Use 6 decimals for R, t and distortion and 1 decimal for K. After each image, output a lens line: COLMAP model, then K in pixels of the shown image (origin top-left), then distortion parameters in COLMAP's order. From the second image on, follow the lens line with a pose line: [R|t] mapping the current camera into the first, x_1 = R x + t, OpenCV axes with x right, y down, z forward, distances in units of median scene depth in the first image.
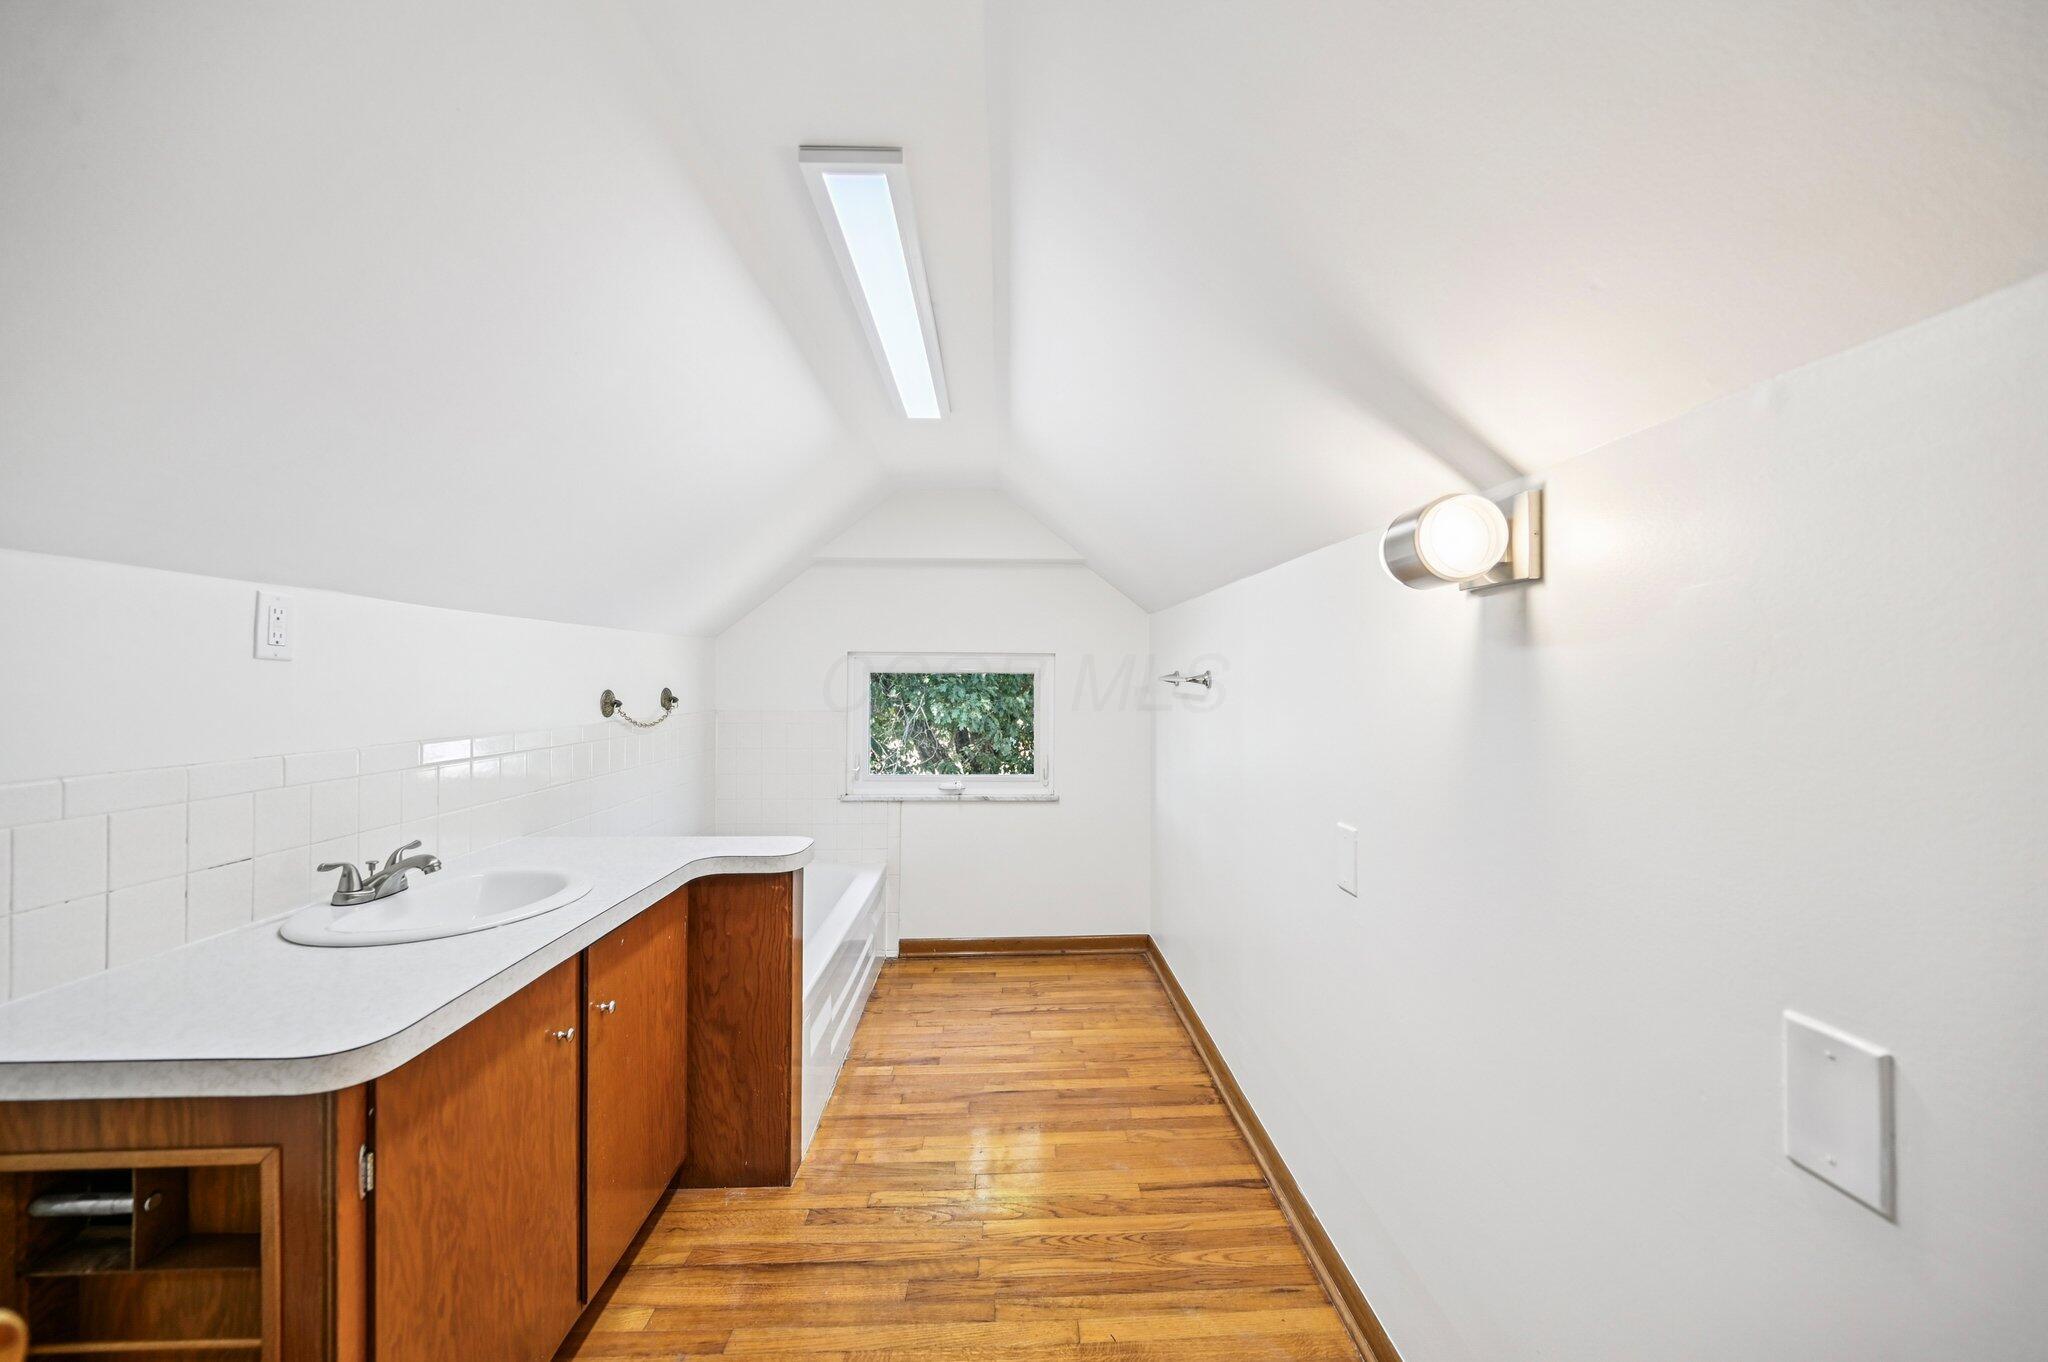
lens RADIAL K [[806.6, 0, 1024.8], [0, 806.6, 680.6], [0, 0, 1]] dist [-0.001423, 0.000437]
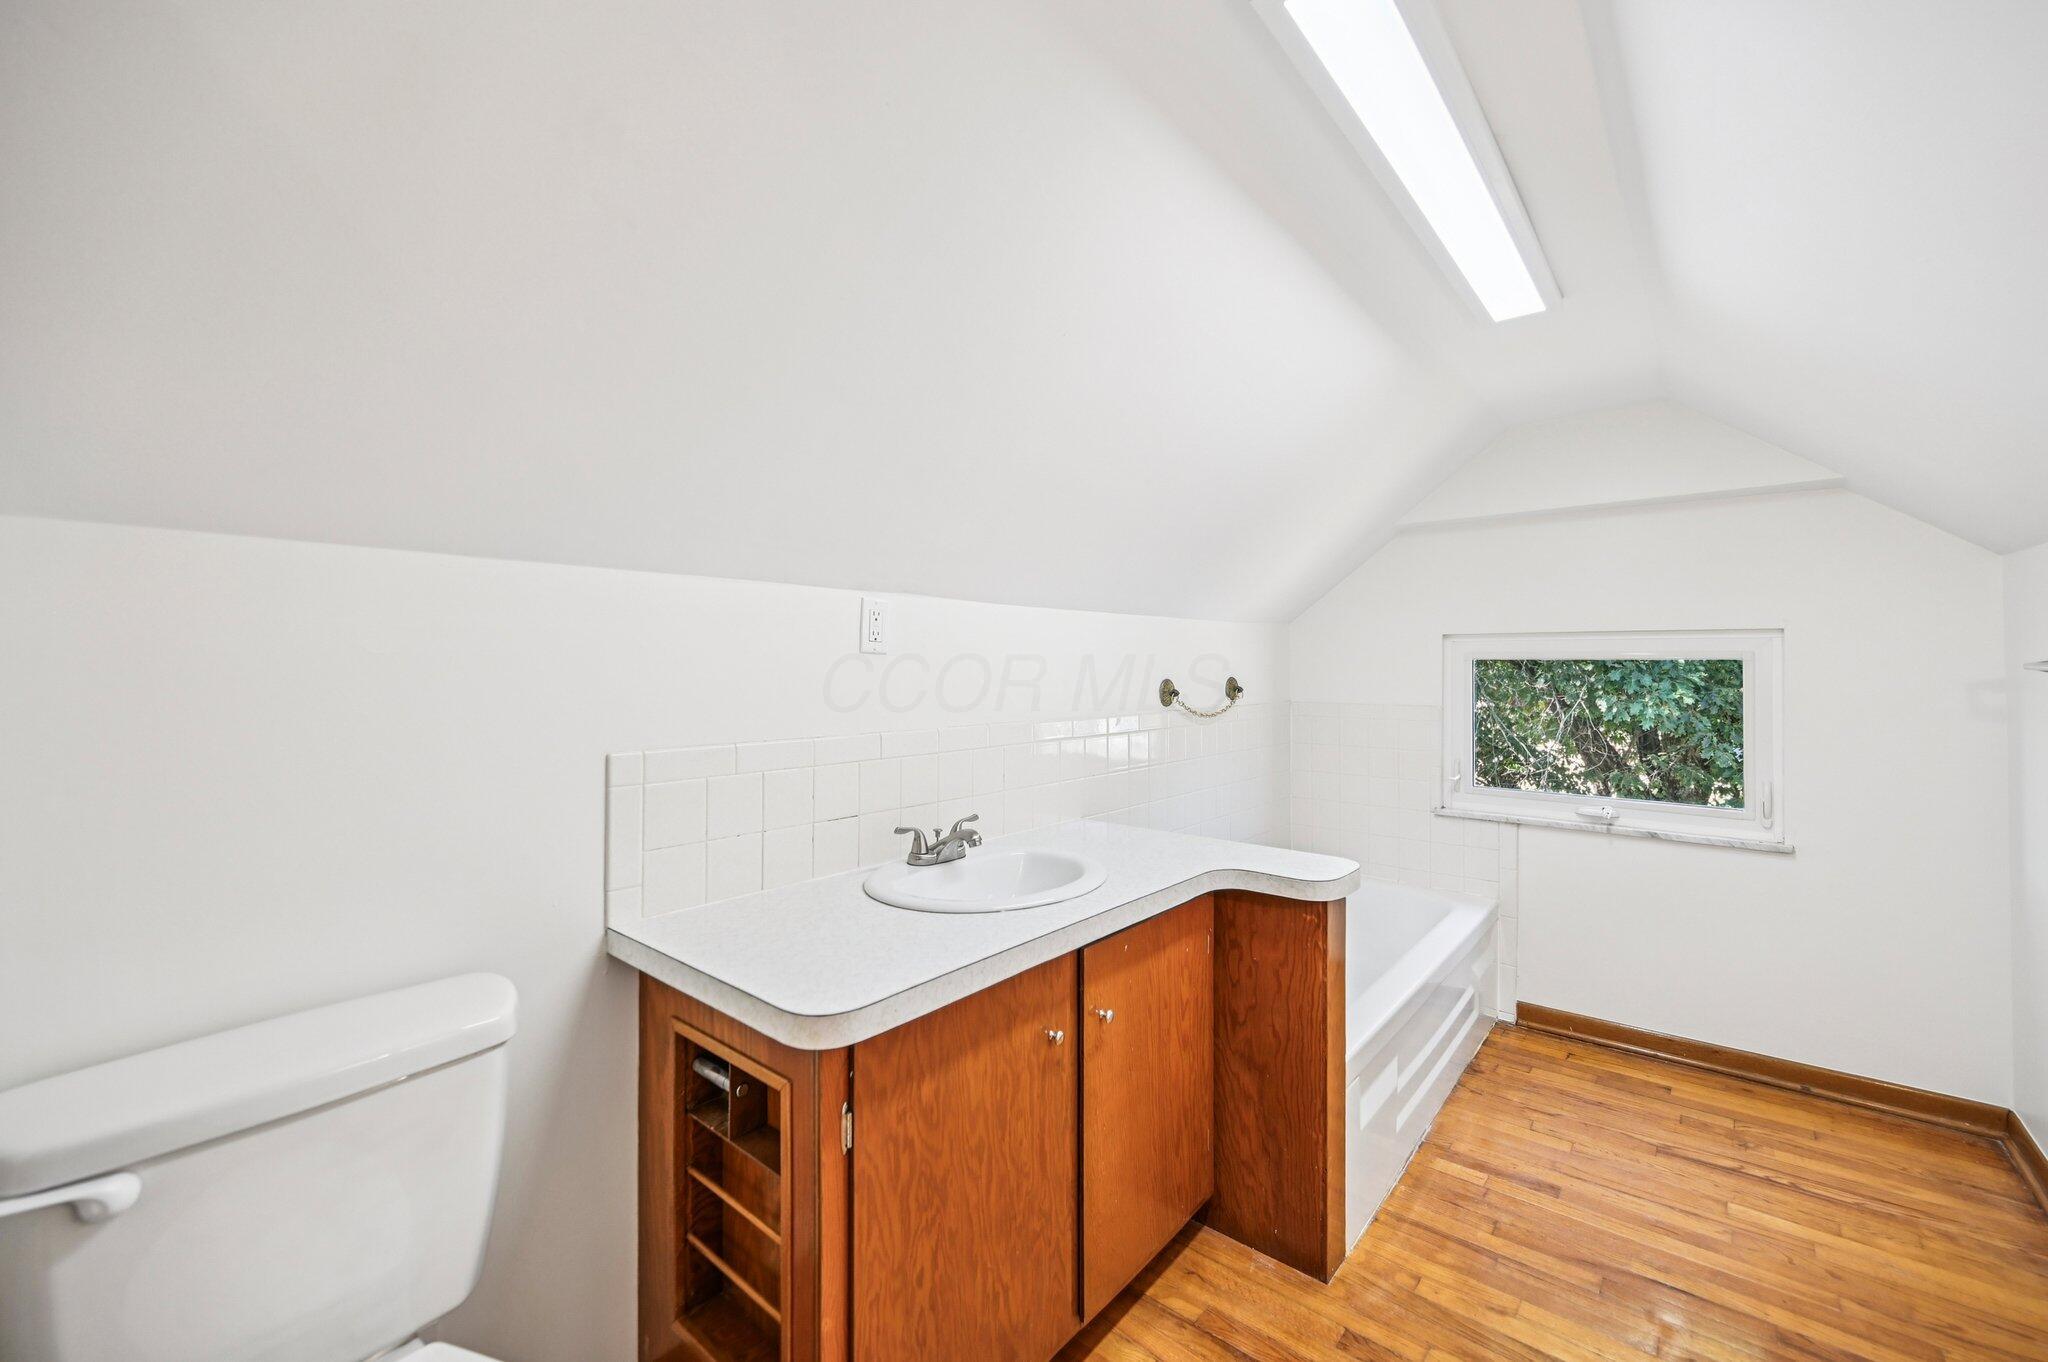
lens RADIAL K [[806.6, 0, 1052.6], [0, 806.6, 657.0], [0, 0, 1]] dist [-0.001423, 0.000437]
pose [[0.743053, -0.009626, -0.669163, 0.058510], [0.001143, 0.999913, -0.013114, -0.003116], [0.669231, 0.008980, 0.743000, 0.195511]]
